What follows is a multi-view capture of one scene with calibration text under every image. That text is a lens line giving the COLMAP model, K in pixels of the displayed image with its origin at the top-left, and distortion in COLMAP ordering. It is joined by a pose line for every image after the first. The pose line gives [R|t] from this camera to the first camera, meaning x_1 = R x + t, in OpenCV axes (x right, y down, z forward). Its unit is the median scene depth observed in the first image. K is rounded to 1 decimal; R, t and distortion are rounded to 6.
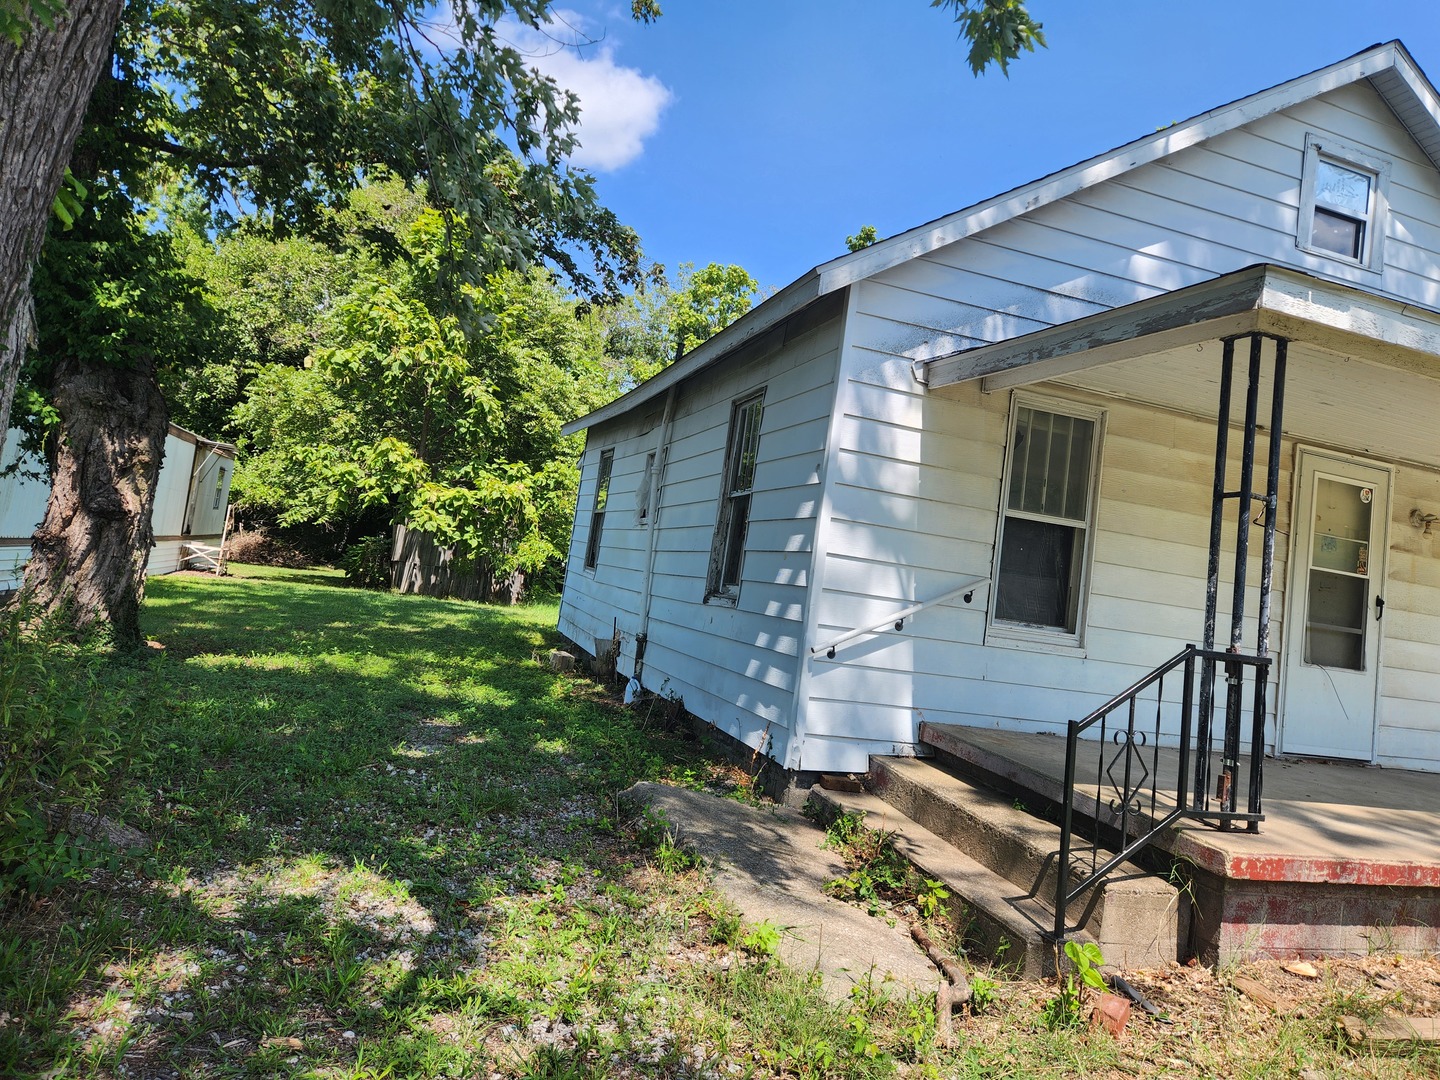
lens RADIAL K [[967.6, 0, 718.5], [0, 967.6, 534.6], [0, 0, 1]] dist [0.081268, -0.071320]
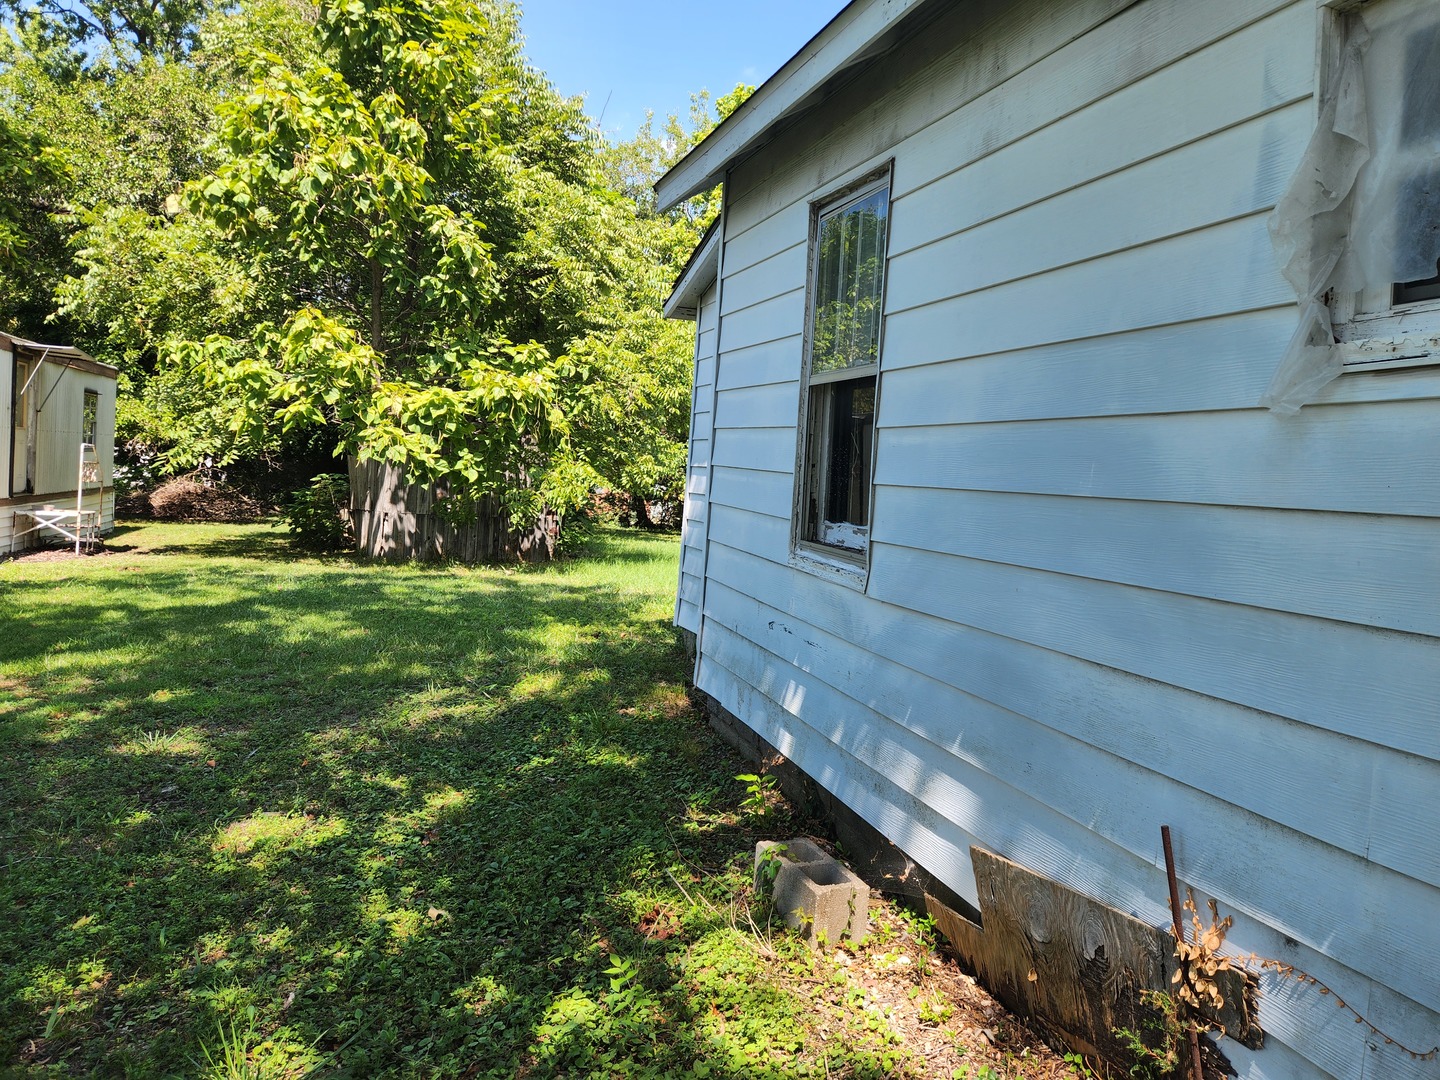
lens RADIAL K [[967.6, 0, 754.2], [0, 967.6, 546.2], [0, 0, 1]] dist [0.081268, -0.071320]
pose [[0.996436, -0.081447, 0.021945, -0.085690], [0.078507, 0.990614, 0.111892, -0.002241], [-0.030852, -0.109770, 0.993478, 0.355409]]
